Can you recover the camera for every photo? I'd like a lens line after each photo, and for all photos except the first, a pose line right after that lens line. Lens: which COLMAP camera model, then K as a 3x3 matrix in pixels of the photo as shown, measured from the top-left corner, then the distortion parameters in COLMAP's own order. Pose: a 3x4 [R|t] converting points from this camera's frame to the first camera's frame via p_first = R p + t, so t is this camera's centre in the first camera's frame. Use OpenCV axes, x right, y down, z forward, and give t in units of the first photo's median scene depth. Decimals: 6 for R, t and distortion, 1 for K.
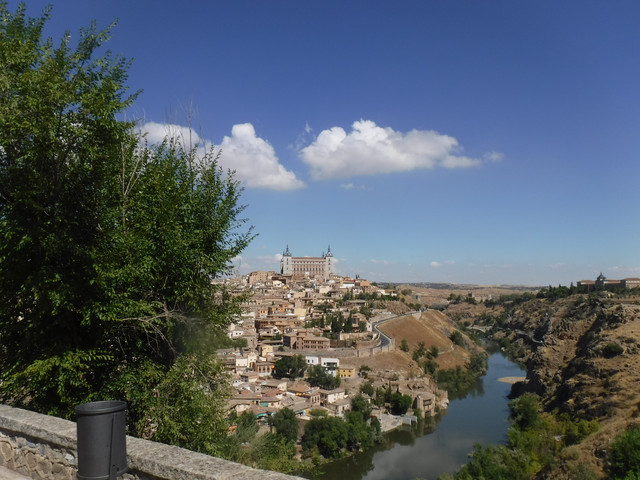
lens RADIAL K [[527.5, 0, 323.3], [0, 527.5, 252.8], [0, 0, 1]] dist [-0.092459, 0.045594]
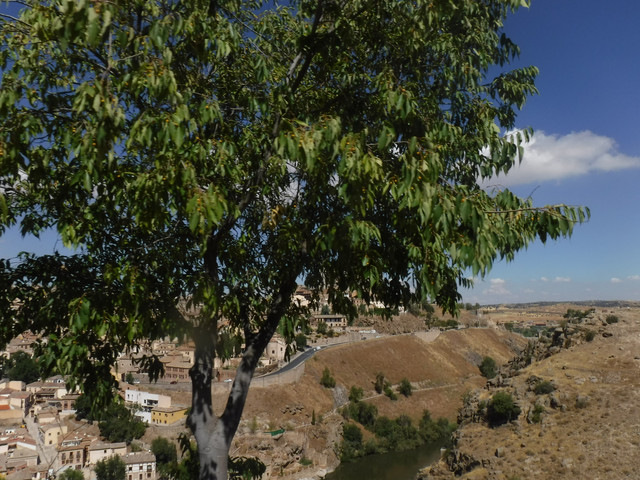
lens RADIAL K [[527.5, 0, 320.7], [0, 527.5, 237.8], [0, 0, 1]] dist [-0.092459, 0.045594]
pose [[0.952666, -0.056806, -0.298665, 0.295186], [0.034577, 0.996259, -0.079196, 0.041002], [0.302047, 0.065120, 0.951066, 0.281983]]
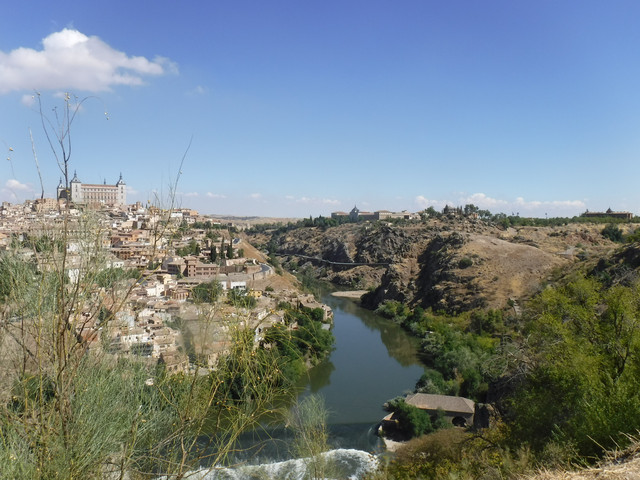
lens RADIAL K [[527.5, 0, 323.8], [0, 527.5, 243.1], [0, 0, 1]] dist [-0.092459, 0.045594]
pose [[0.850971, -0.022164, 0.524745, -0.276259], [-0.038667, 0.993754, 0.104680, 0.000024], [-0.523788, -0.109370, 0.844799, -0.001708]]
